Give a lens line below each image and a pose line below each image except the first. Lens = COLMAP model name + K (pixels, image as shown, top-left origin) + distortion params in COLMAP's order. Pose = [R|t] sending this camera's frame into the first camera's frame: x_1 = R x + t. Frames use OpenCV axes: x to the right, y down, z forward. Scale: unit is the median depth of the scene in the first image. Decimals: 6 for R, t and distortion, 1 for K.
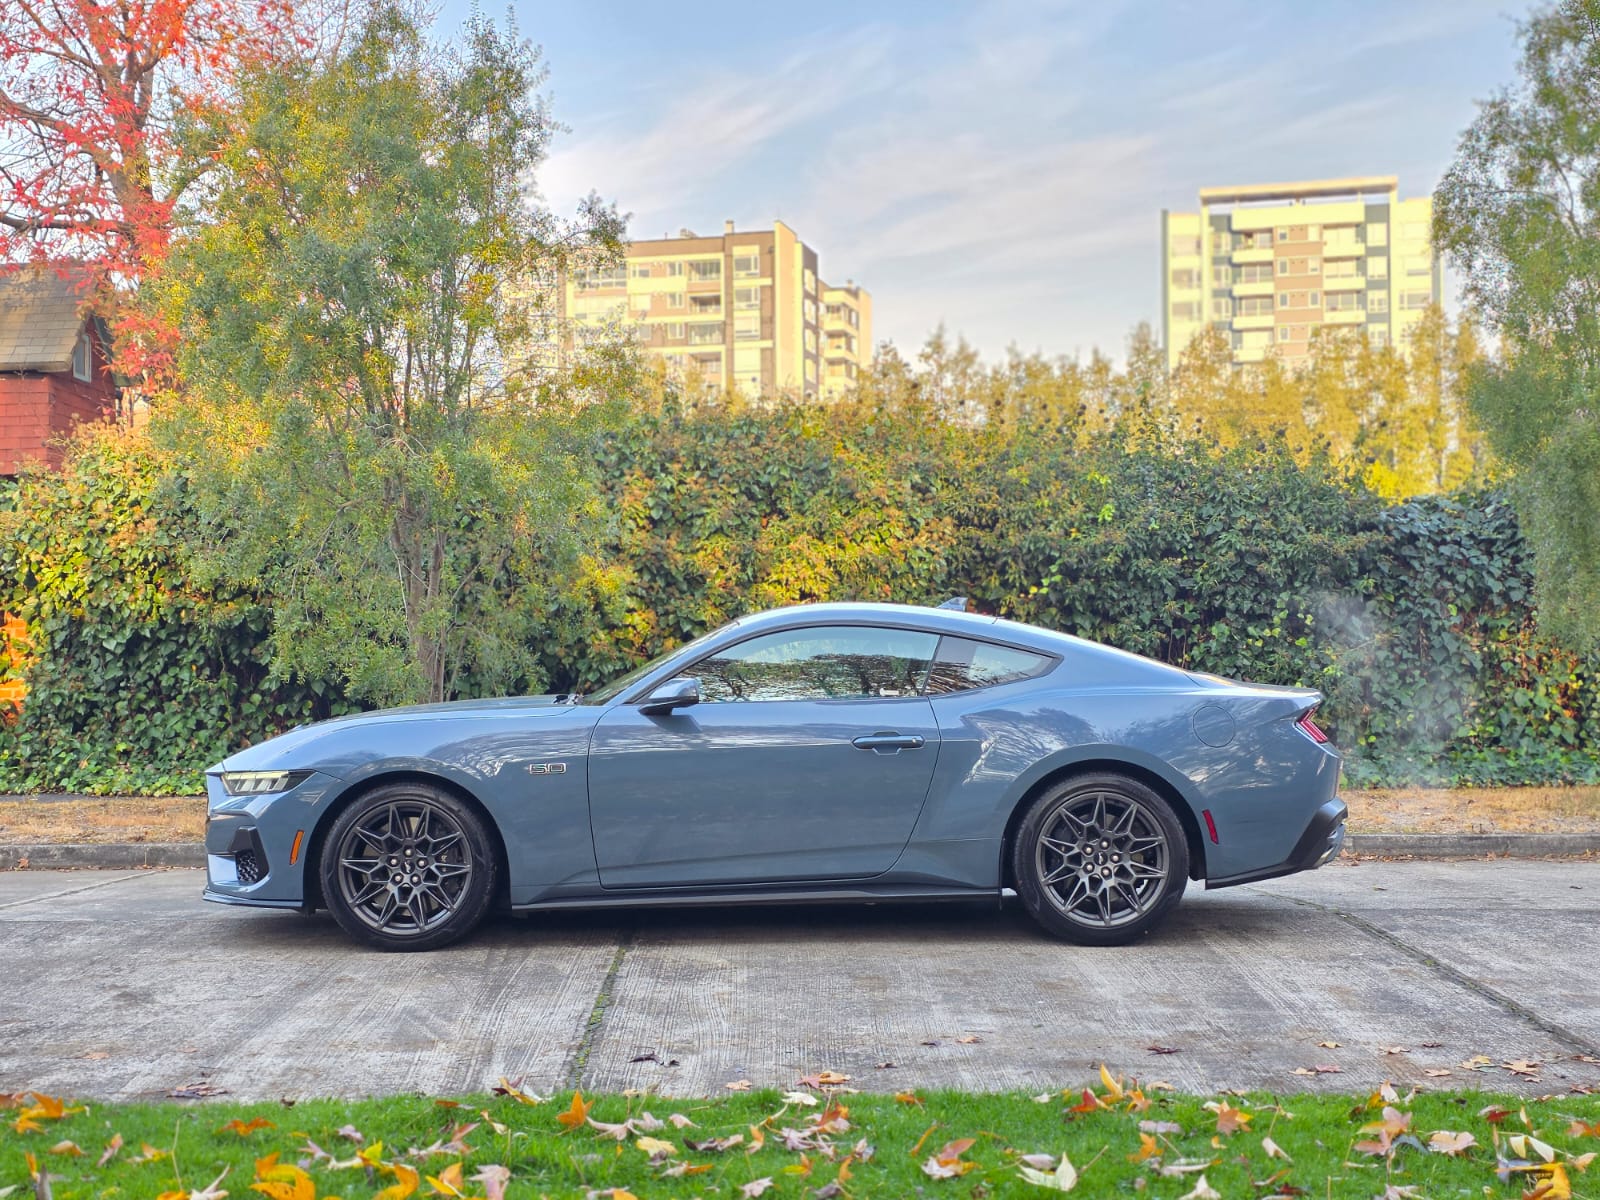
lens RADIAL K [[2146.5, 0, 811.5], [0, 2146.5, 595.0], [0, 0, 1]] dist [0.076244, 0.000000]
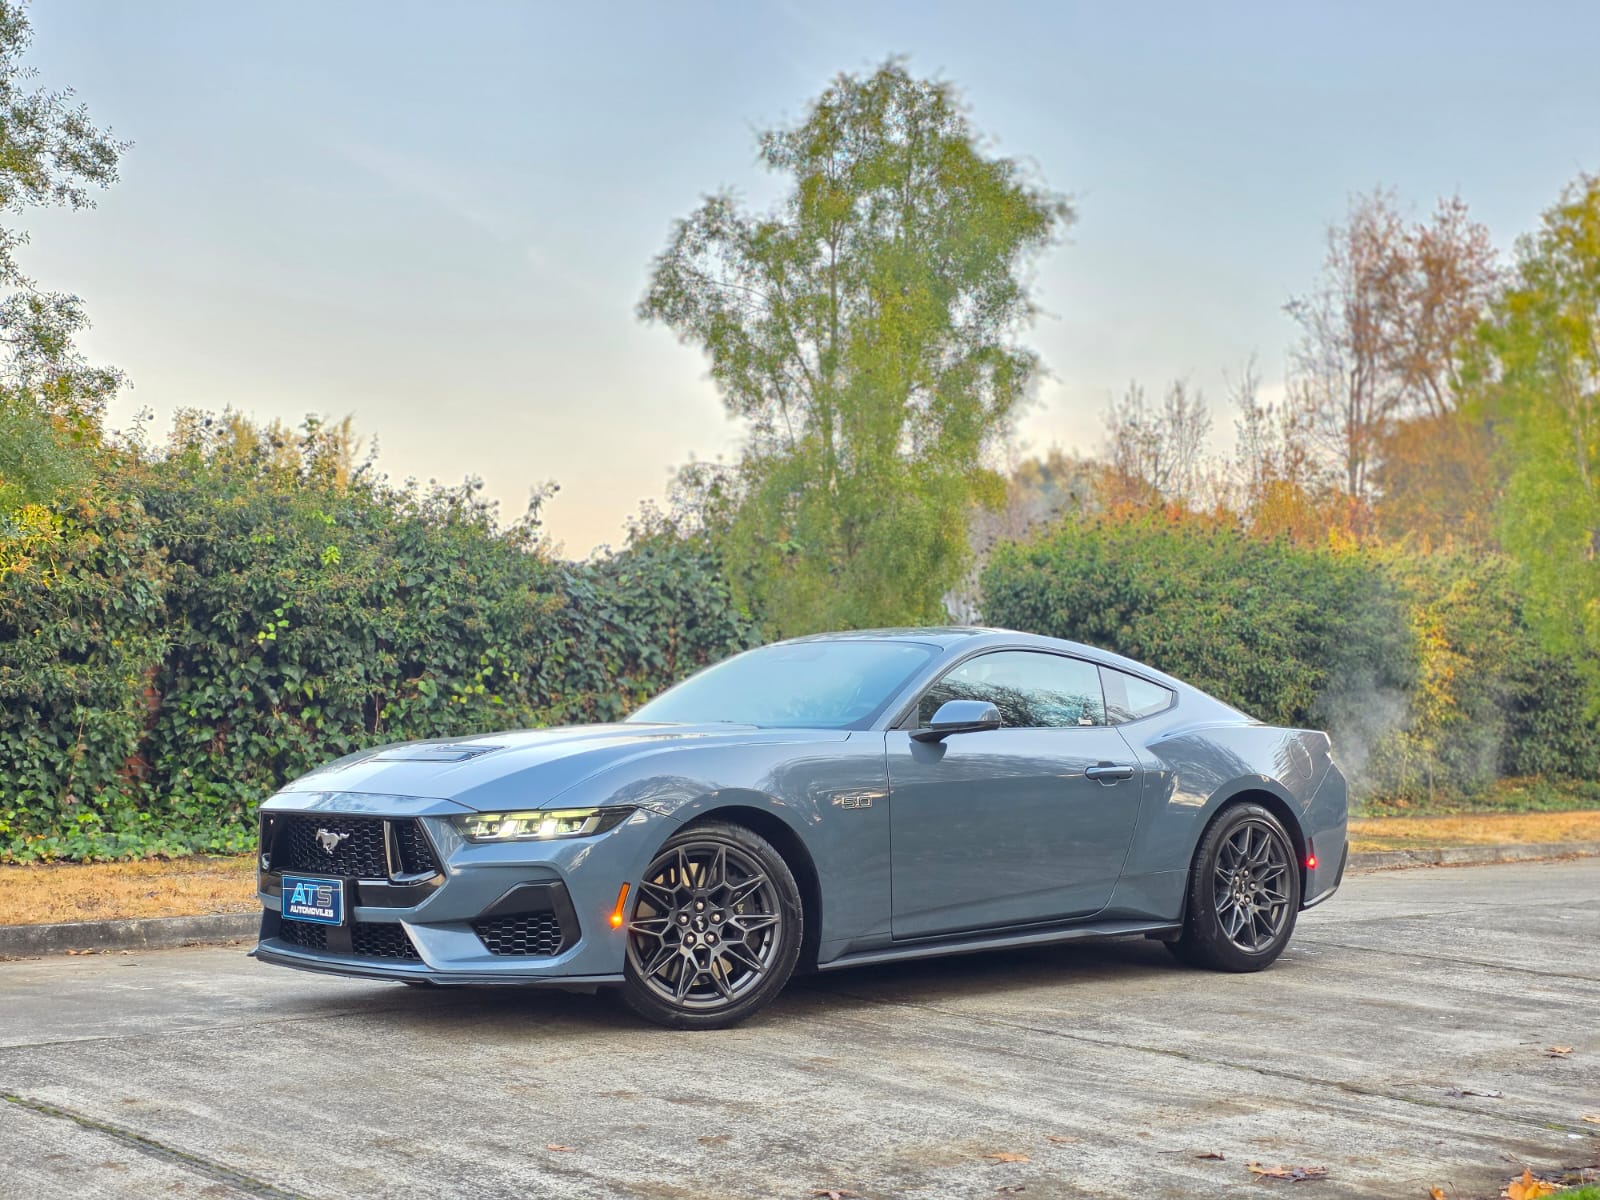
lens RADIAL K [[2146.5, 0, 810.8], [0, 2146.5, 592.2], [0, 0, 1]] dist [0.076244, 0.000000]
pose [[0.746291, 0.057938, 0.663094, -0.324824], [-0.031464, 0.998162, -0.051803, 0.019196], [-0.664876, 0.017796, 0.746742, 0.166649]]
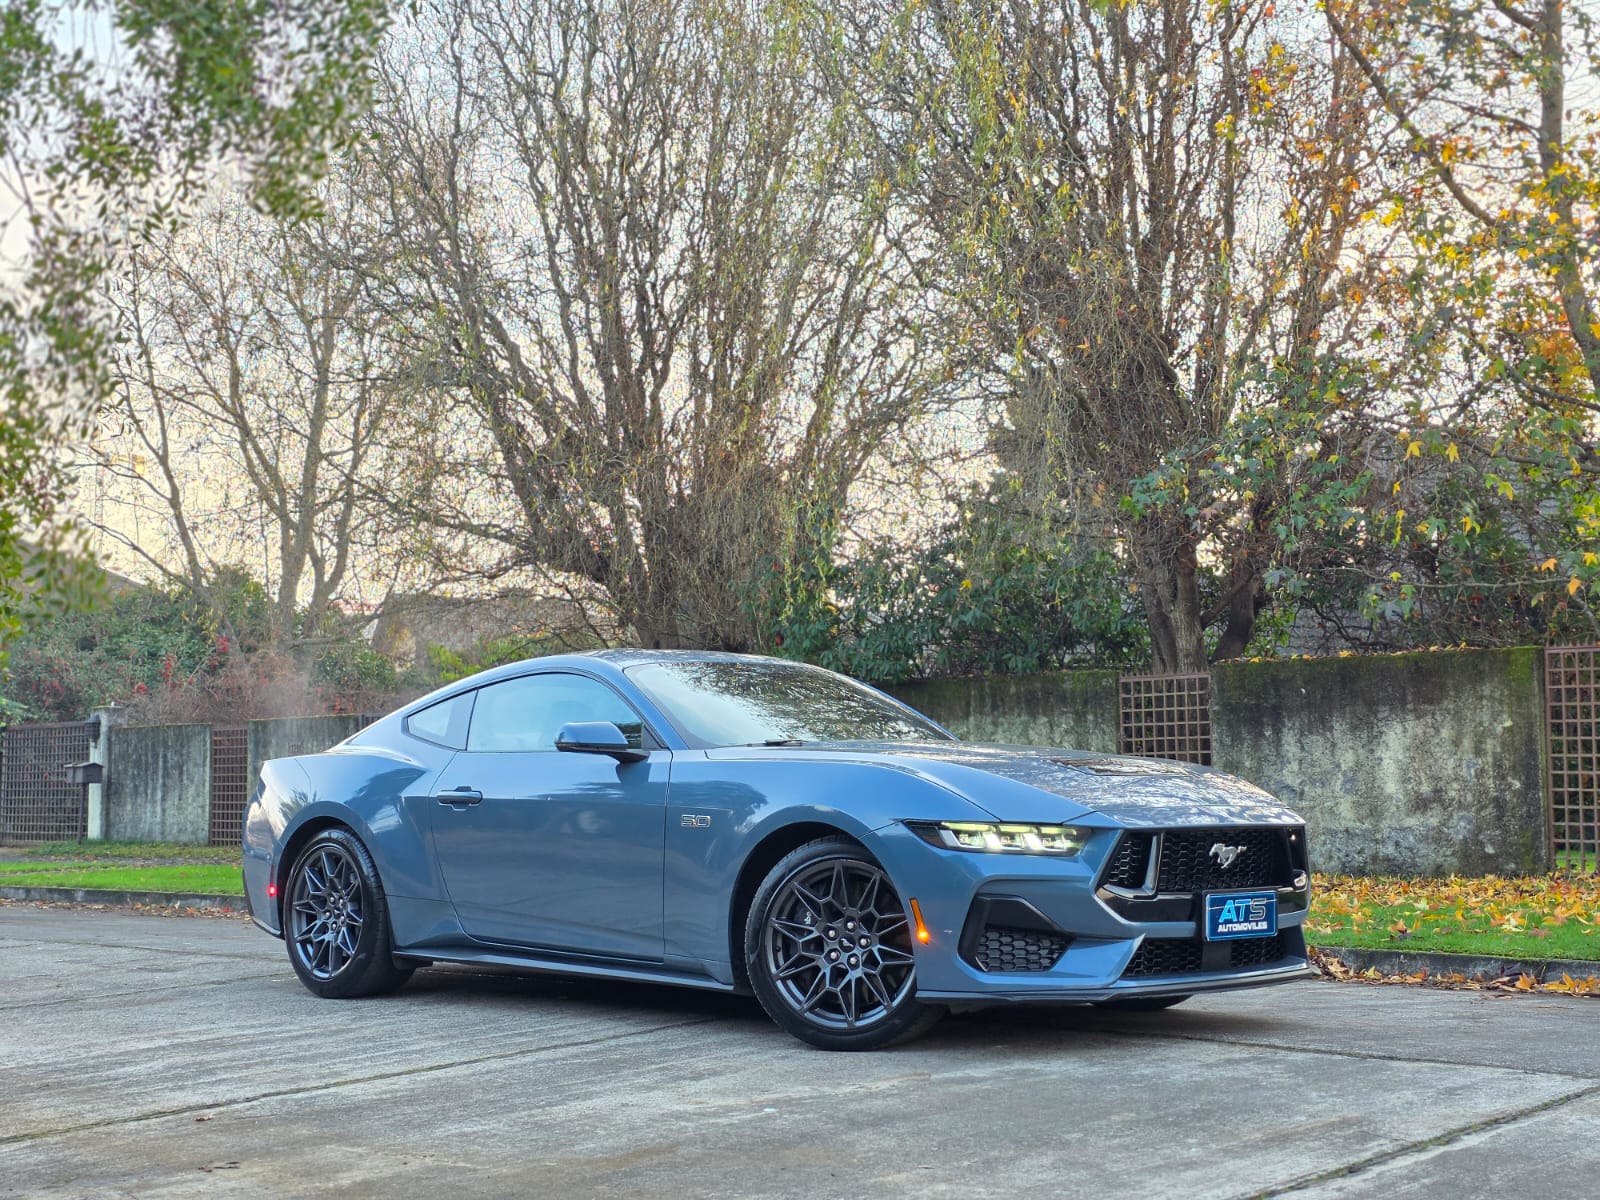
lens RADIAL K [[2146.5, 0, 797.2], [0, 2146.5, 609.4], [0, 0, 1]] dist [0.076244, 0.000000]
pose [[-0.696005, 0.076821, 0.713916, -0.349699], [-0.014399, 0.992567, -0.120843, 0.049765], [-0.717893, -0.094387, -0.689725, 0.818274]]
